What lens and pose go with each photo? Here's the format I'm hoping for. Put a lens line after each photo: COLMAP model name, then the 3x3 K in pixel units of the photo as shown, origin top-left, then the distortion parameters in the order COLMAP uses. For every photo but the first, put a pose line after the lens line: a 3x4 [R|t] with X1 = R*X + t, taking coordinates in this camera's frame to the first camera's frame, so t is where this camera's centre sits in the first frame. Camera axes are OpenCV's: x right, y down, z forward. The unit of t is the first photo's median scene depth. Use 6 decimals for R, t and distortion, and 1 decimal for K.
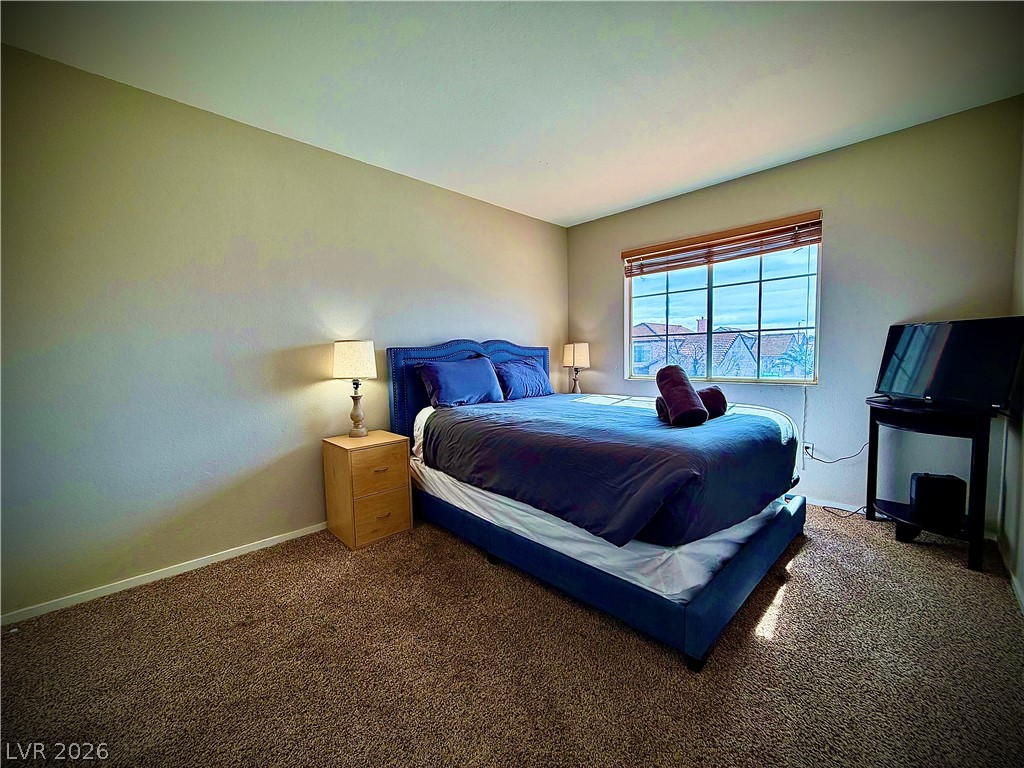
lens RADIAL K [[406.2, 0, 511.5], [0, 406.2, 381.6], [0, 0, 1]] dist [0.002496, 0.000250]
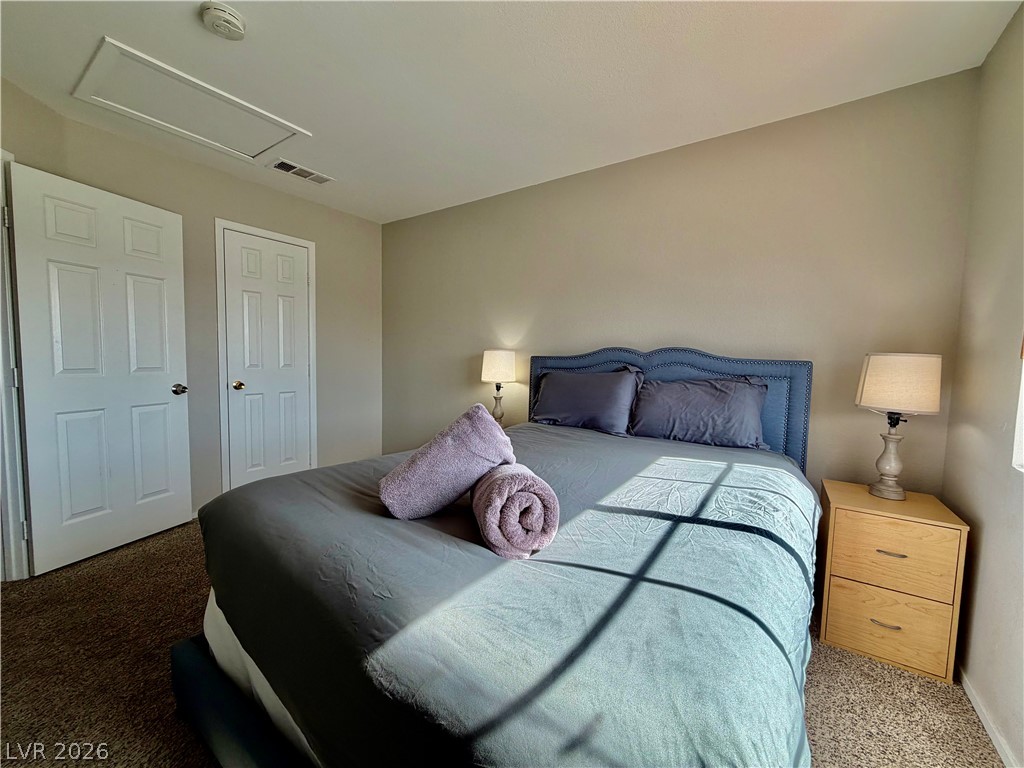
lens RADIAL K [[406.2, 0, 510.7], [0, 406.2, 387.9], [0, 0, 1]] dist [0.002496, 0.000250]
pose [[0.192168, 0.089471, -0.977275, 0.629233], [-0.097211, 0.992673, 0.071765, -0.063372], [0.976535, 0.081211, 0.199458, 0.663700]]
